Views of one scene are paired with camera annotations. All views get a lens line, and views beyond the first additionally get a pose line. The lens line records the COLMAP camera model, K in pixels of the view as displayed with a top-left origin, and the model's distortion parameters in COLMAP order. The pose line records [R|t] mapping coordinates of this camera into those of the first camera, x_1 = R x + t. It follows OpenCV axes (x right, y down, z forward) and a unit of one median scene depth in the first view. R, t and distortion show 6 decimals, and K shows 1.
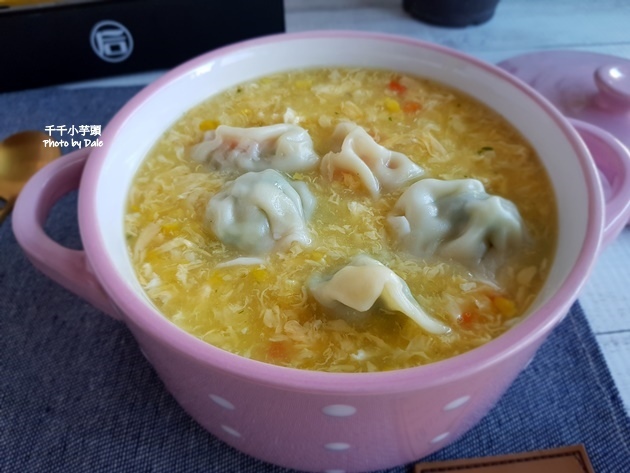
lens RADIAL K [[480.0, 0, 315.0], [0, 480.0, 236.5], [0, 0, 1]] dist [-0.001311, -0.002104]
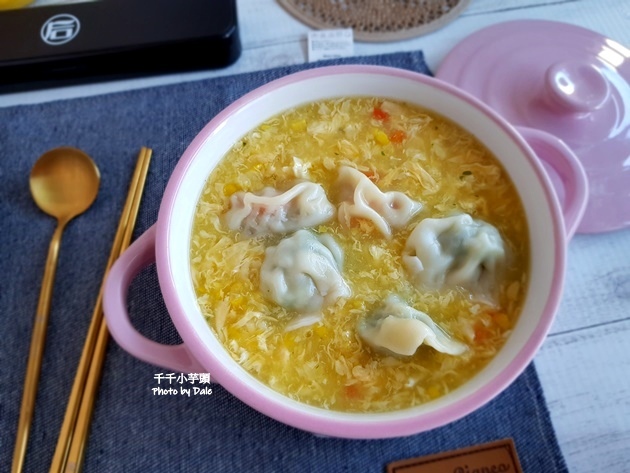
lens RADIAL K [[476.2, 0, 315.0], [0, 476.2, 236.5], [0, 0, 1]] dist [0.003544, 0.000656]
pose [[0.977044, -0.192780, 0.090667, -0.171349], [0.165011, 0.954010, 0.250273, -0.425720], [-0.134745, -0.229567, 0.963921, -0.162652]]
